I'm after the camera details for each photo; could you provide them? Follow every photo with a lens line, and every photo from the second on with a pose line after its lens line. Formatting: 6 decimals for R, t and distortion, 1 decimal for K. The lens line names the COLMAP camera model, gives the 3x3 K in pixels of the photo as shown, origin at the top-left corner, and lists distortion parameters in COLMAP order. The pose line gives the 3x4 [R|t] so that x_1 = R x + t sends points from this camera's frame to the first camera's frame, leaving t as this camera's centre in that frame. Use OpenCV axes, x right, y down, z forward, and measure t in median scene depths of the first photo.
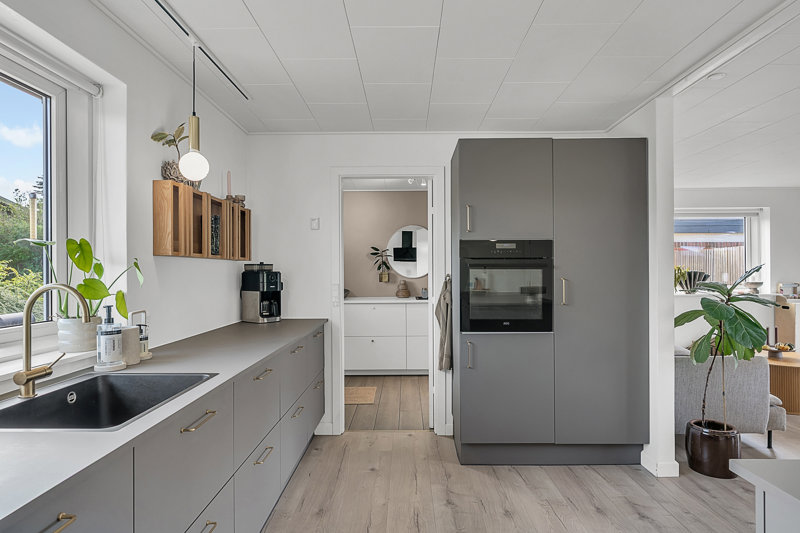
lens RADIAL K [[447.8, 0, 400.0], [0, 447.8, 266.5], [0, 0, 1]] dist [0.001159, 0.000537]
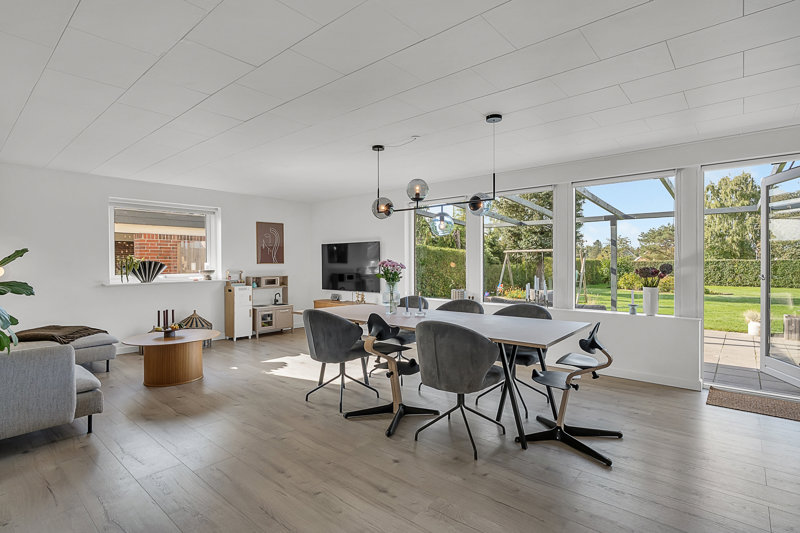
lens RADIAL K [[395.0, 0, 393.5], [0, 395.0, 263.2], [0, 0, 1]] dist [0.001932, 0.000202]
pose [[0.662552, 0.000448, 0.749016, 0.579032], [-0.006462, 0.999966, 0.005118, 0.013306], [-0.748988, -0.008231, 0.662532, -0.088934]]
